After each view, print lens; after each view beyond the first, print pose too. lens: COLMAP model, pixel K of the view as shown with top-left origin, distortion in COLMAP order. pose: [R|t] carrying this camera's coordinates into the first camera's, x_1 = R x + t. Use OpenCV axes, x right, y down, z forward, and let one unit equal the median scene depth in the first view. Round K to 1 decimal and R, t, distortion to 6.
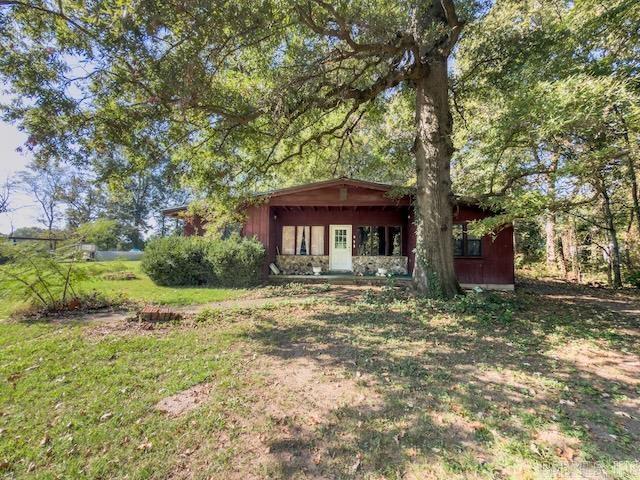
lens RADIAL K [[261.6, 0, 322.7], [0, 261.6, 236.0], [0, 0, 1]] dist [0.018523, 0.000014]
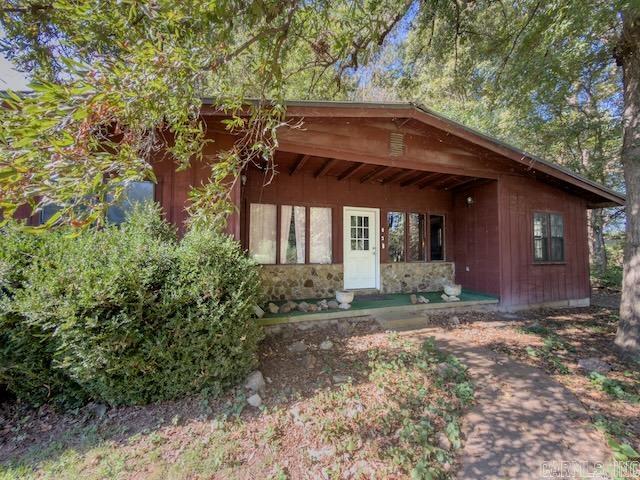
lens RADIAL K [[261.6, 0, 322.7], [0, 261.6, 236.0], [0, 0, 1]] dist [0.018523, 0.000014]
pose [[0.920576, 0.009916, 0.390438, -0.221869], [-0.014620, 0.999852, 0.009077, 0.013566], [-0.390290, -0.014064, 0.920585, 0.526762]]
